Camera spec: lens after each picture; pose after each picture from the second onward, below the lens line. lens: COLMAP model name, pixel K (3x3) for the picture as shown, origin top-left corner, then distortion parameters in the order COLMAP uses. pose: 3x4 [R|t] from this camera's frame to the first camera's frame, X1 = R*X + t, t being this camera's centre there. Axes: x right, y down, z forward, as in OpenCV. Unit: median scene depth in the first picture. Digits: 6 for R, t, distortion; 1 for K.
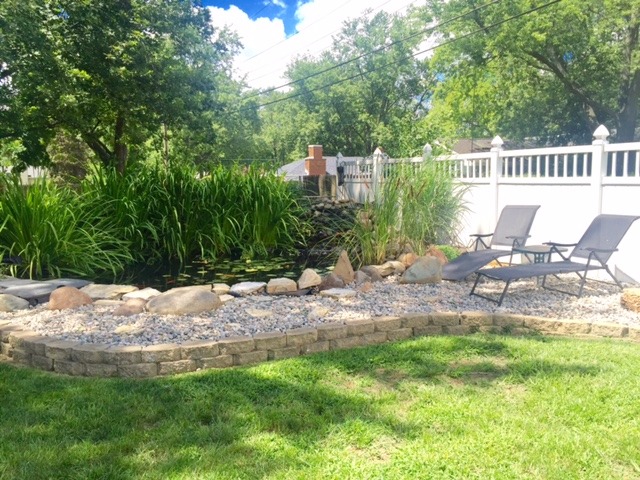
lens RADIAL K [[548.5, 0, 322.3], [0, 548.5, 238.7], [0, 0, 1]] dist [0.094832, -0.119666]
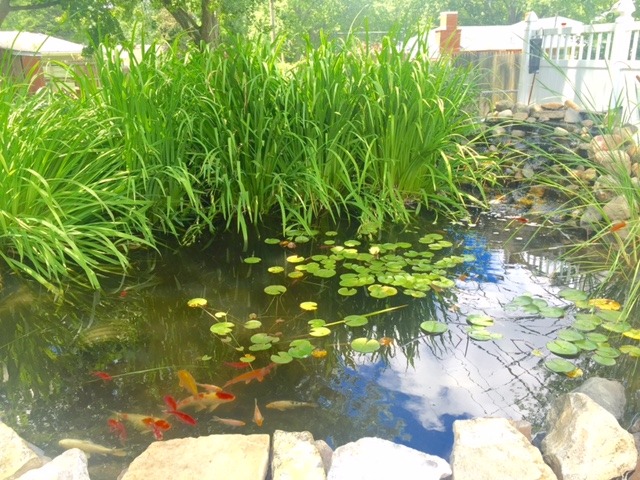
lens RADIAL K [[548.5, 0, 322.3], [0, 548.5, 238.7], [0, 0, 1]] dist [0.094832, -0.119666]
pose [[0.978813, 0.055628, -0.197057, -0.073940], [-0.012861, 0.977191, 0.211972, -0.061671], [0.204354, -0.204946, 0.957202, 0.463916]]
